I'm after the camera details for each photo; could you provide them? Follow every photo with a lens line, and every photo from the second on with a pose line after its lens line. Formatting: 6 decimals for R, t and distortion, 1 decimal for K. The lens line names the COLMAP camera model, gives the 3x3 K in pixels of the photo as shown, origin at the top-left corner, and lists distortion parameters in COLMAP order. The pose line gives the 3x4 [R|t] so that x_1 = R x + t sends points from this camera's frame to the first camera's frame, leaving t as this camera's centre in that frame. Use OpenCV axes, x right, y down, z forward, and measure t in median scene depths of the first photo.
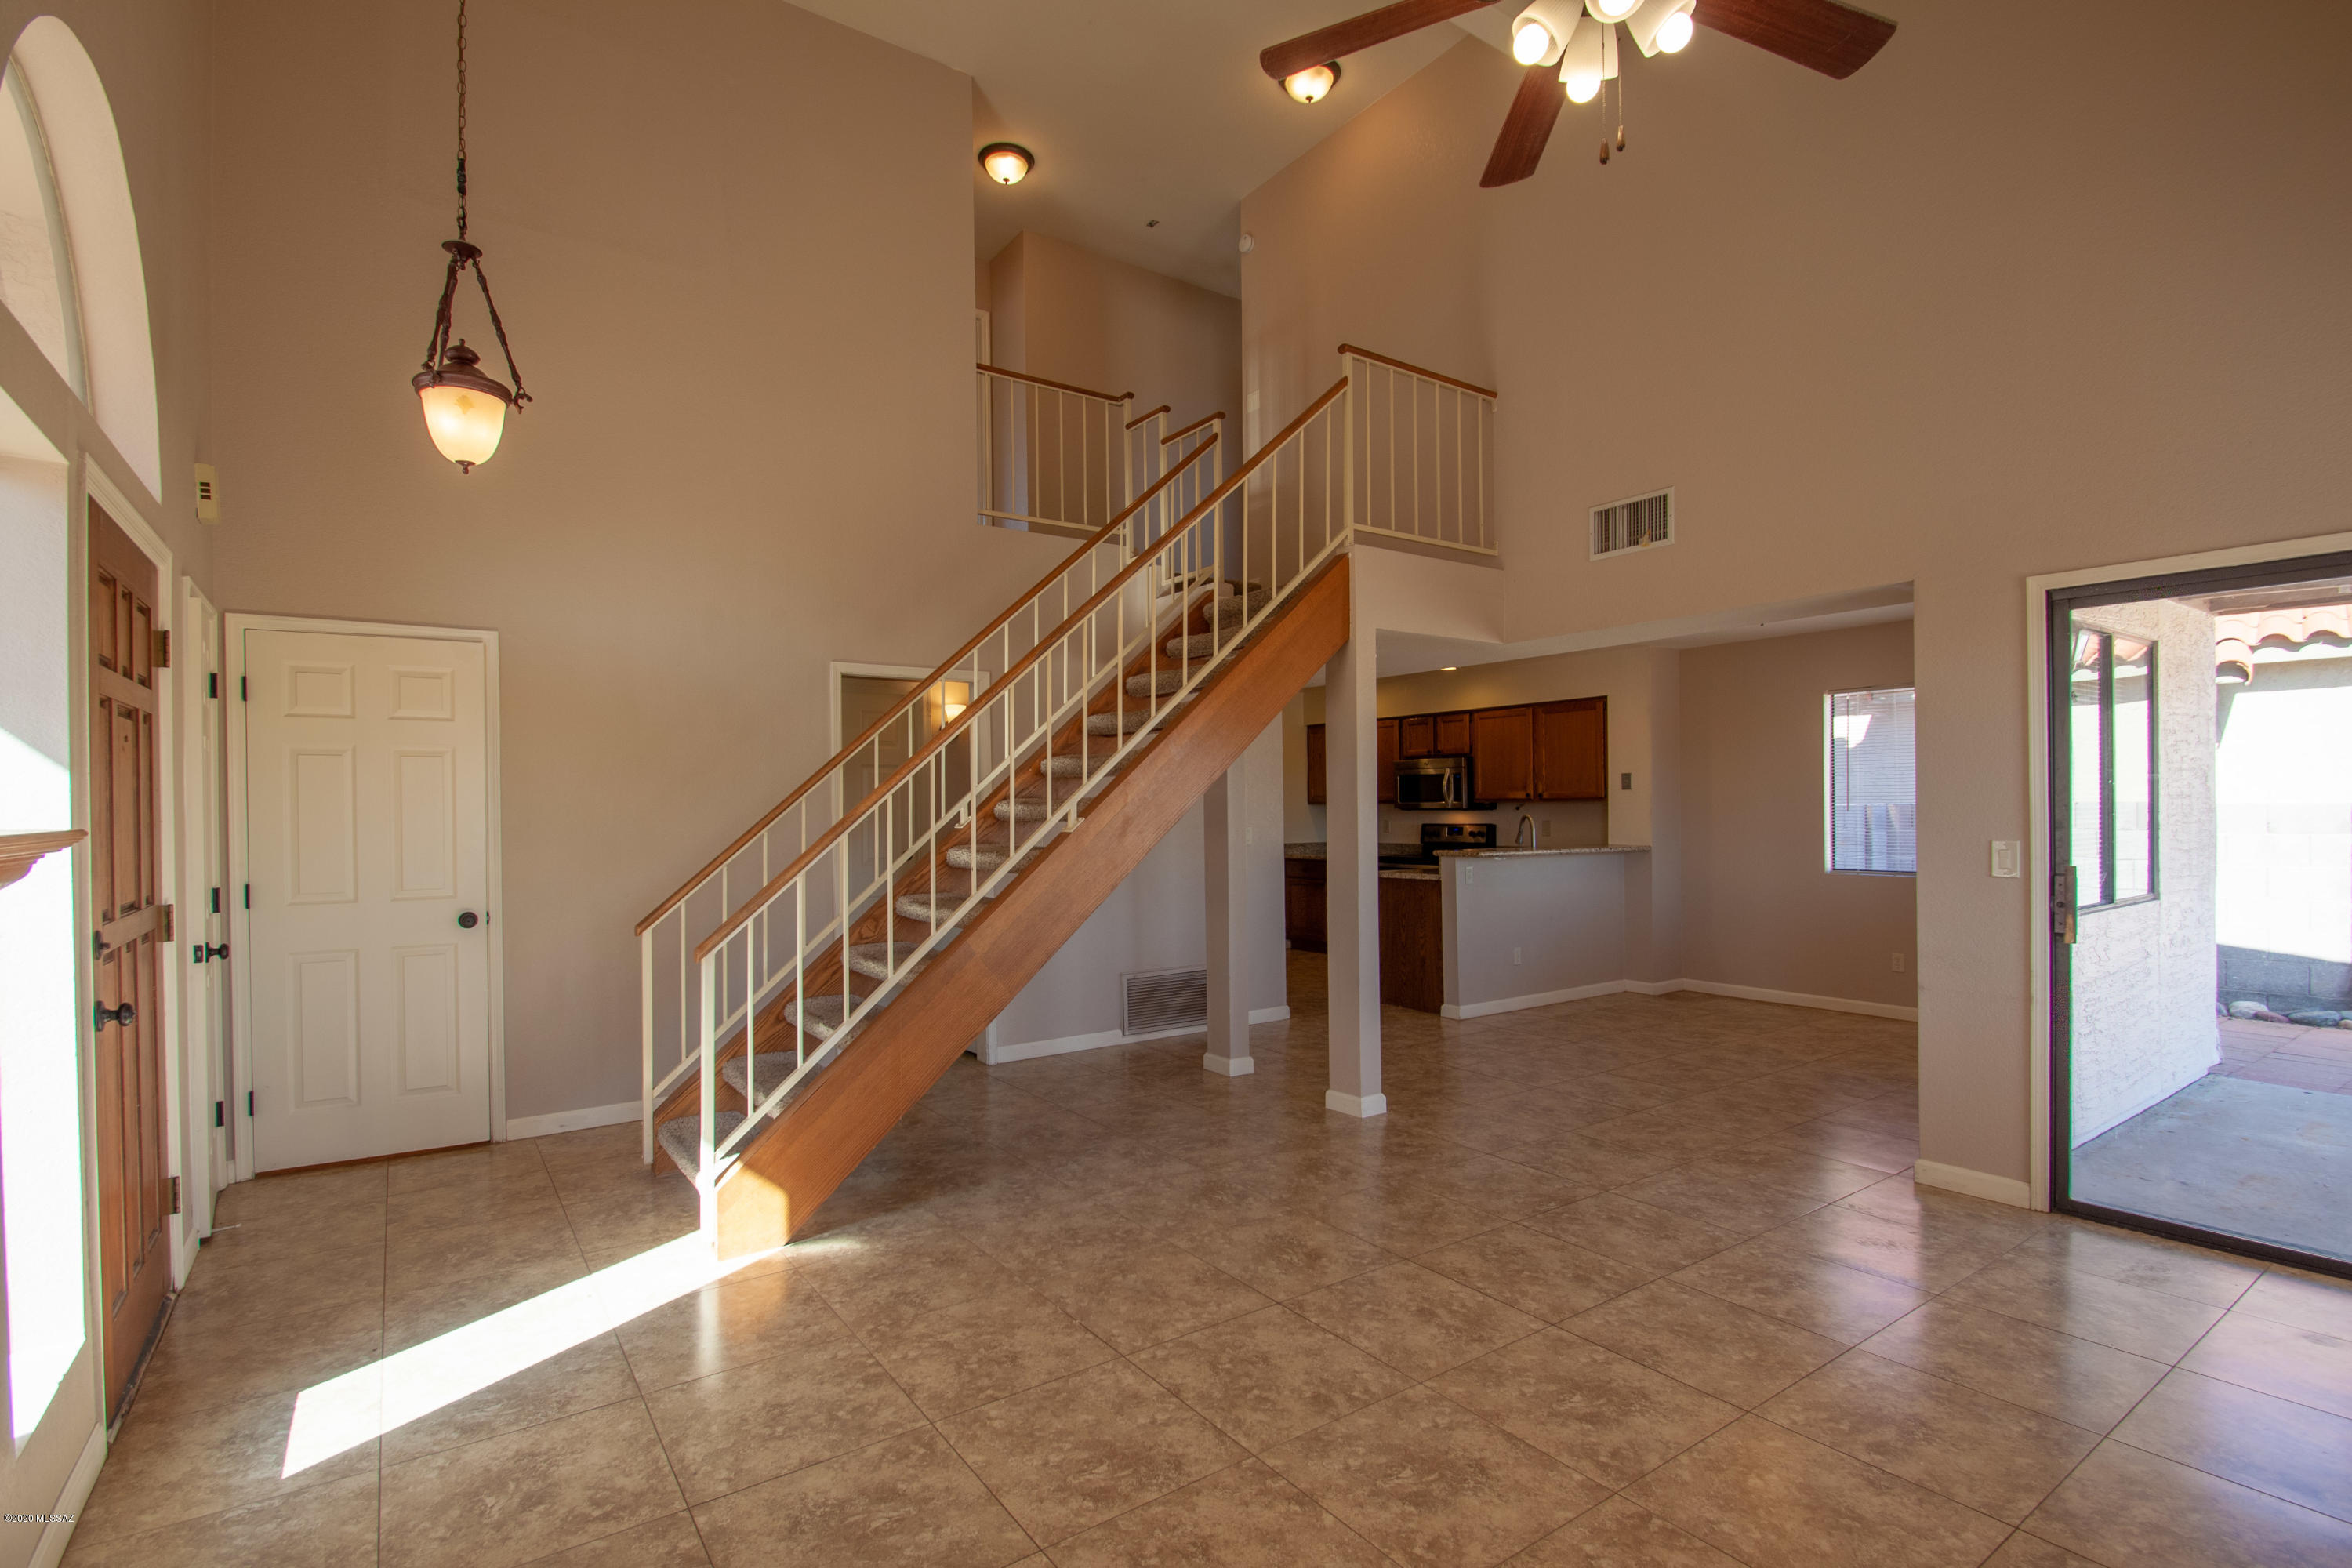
lens RADIAL K [[1105.2, 0, 1162.8], [0, 1105.2, 809.2], [0, 0, 1]] dist [0.000807, -0.000010]
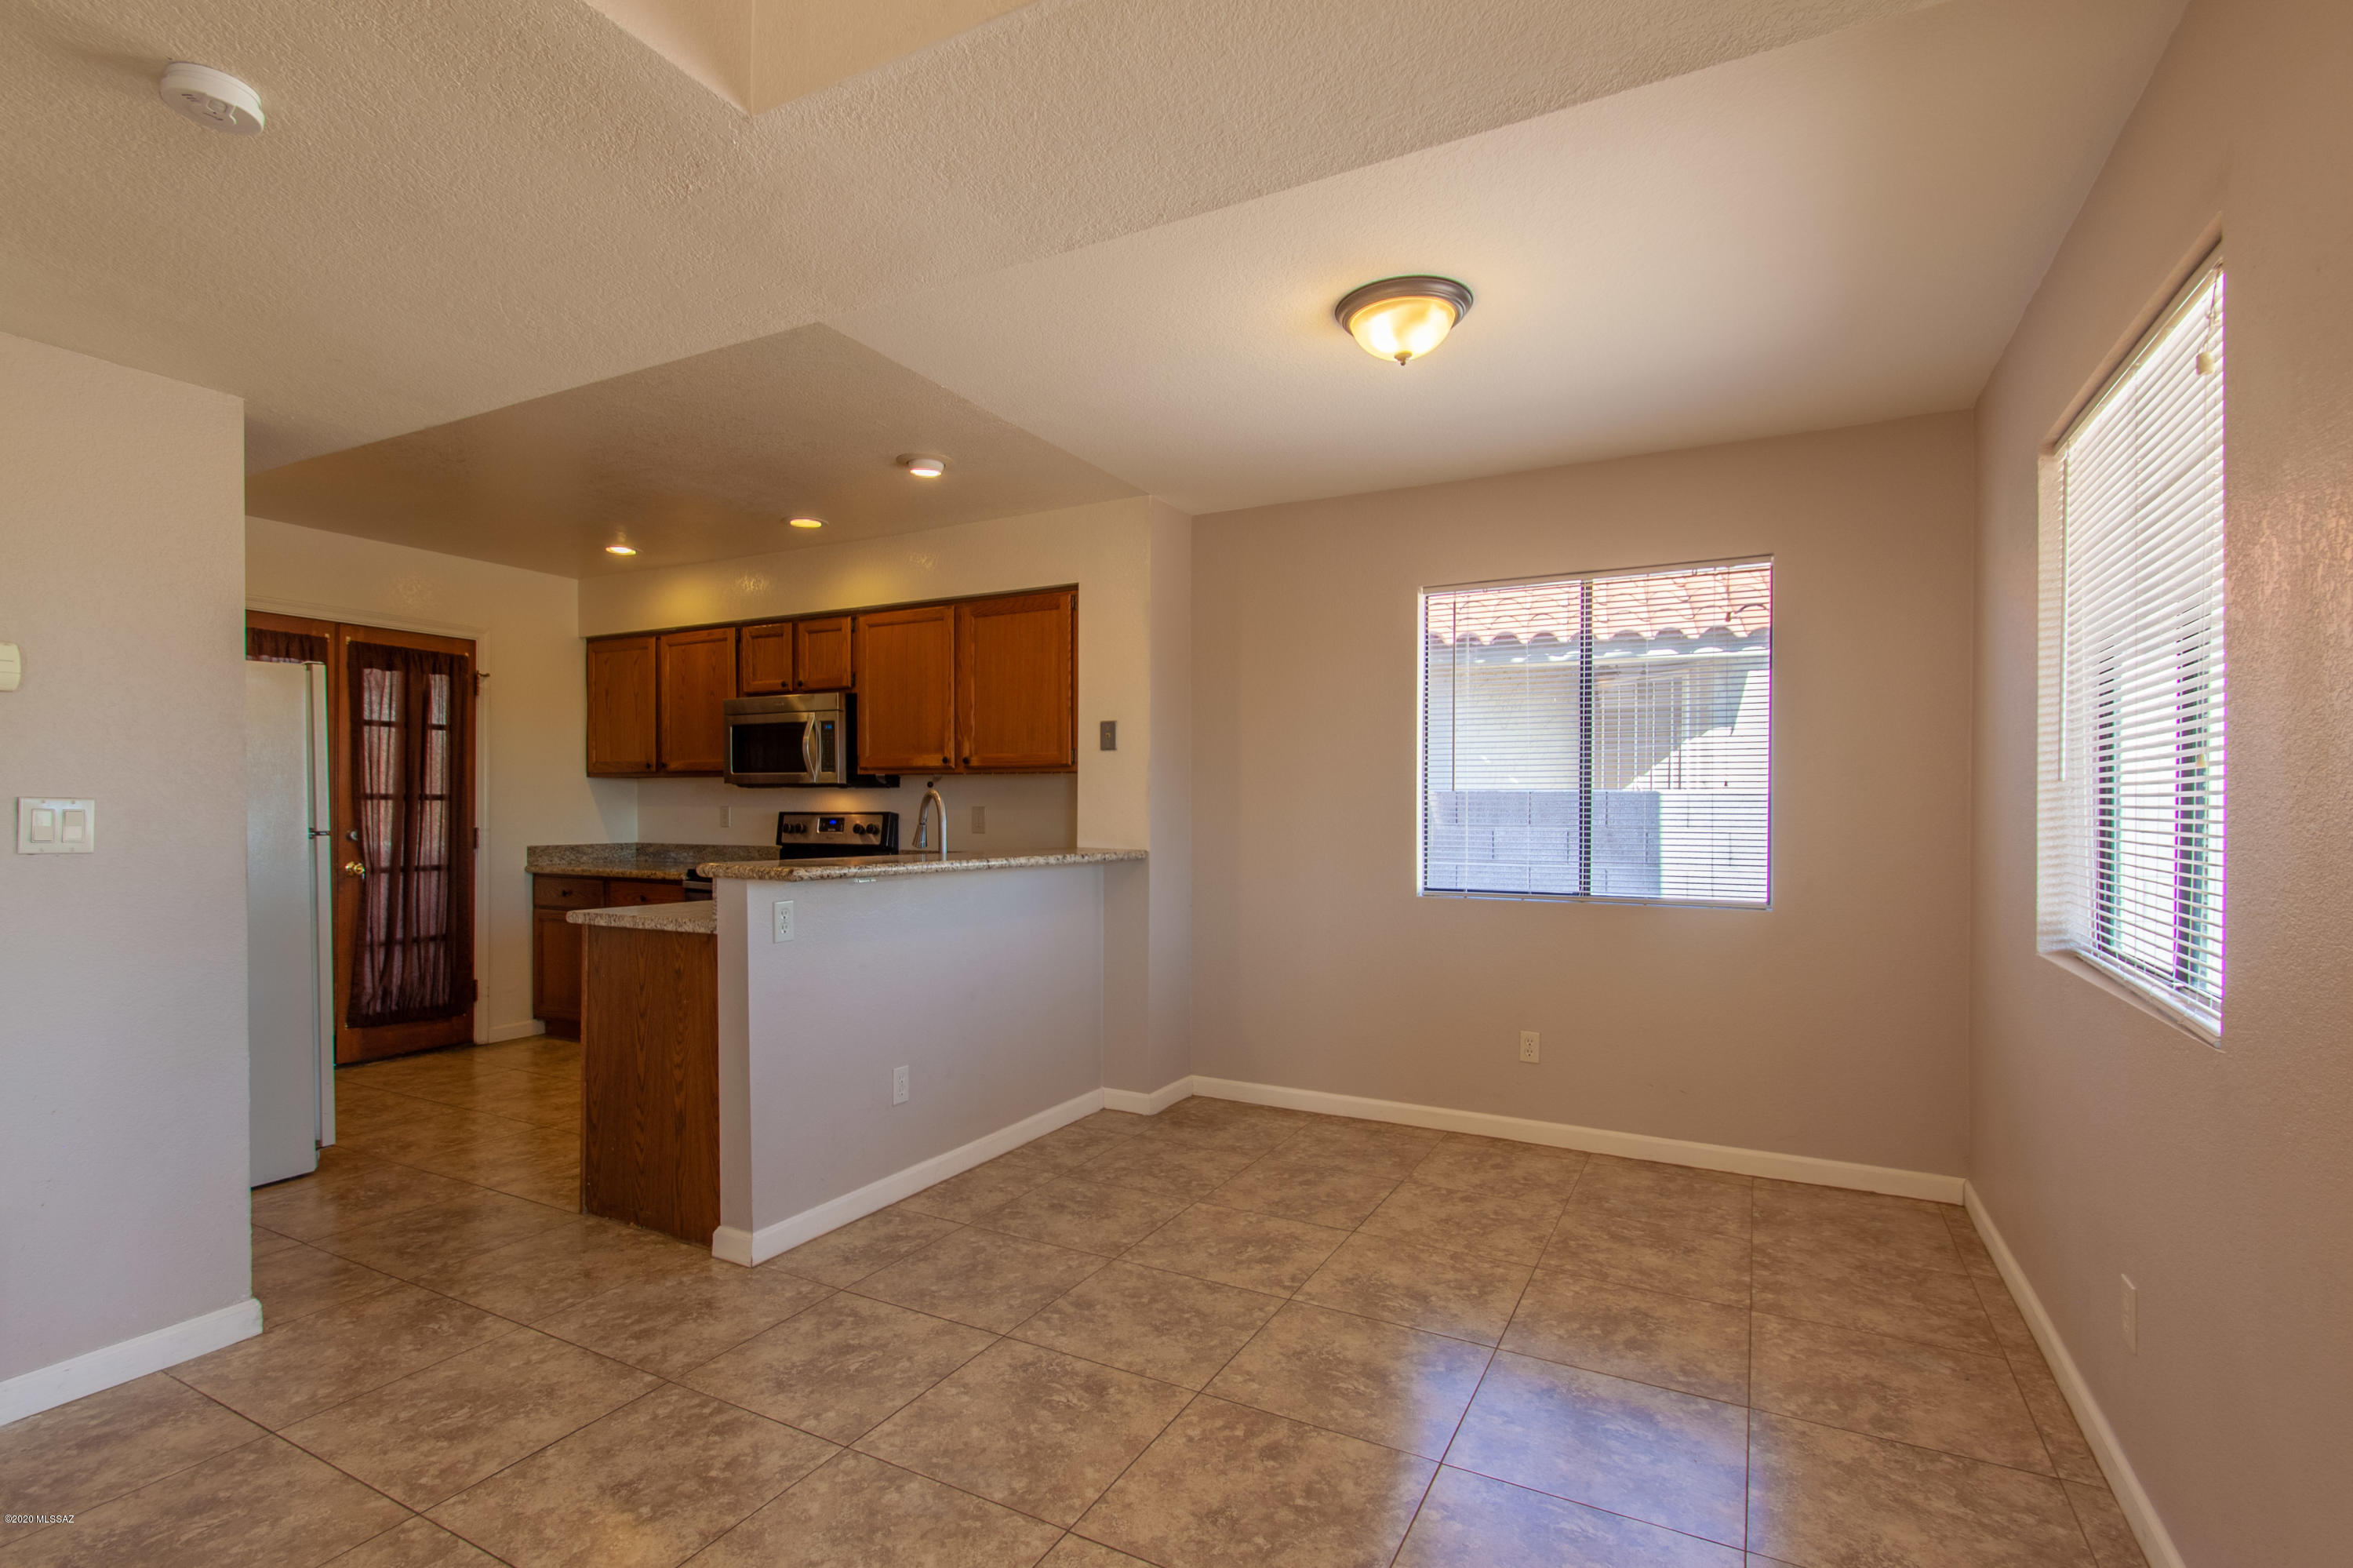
lens RADIAL K [[1105.8, 0, 1163.3], [0, 1105.8, 809.2], [0, 0, 1]] dist [0.000807, -0.000010]
pose [[0.897636, 0.005160, 0.440708, 0.187785], [-0.008653, 0.999945, 0.005917, 0.007883], [-0.440653, -0.009125, 0.897631, 0.460197]]
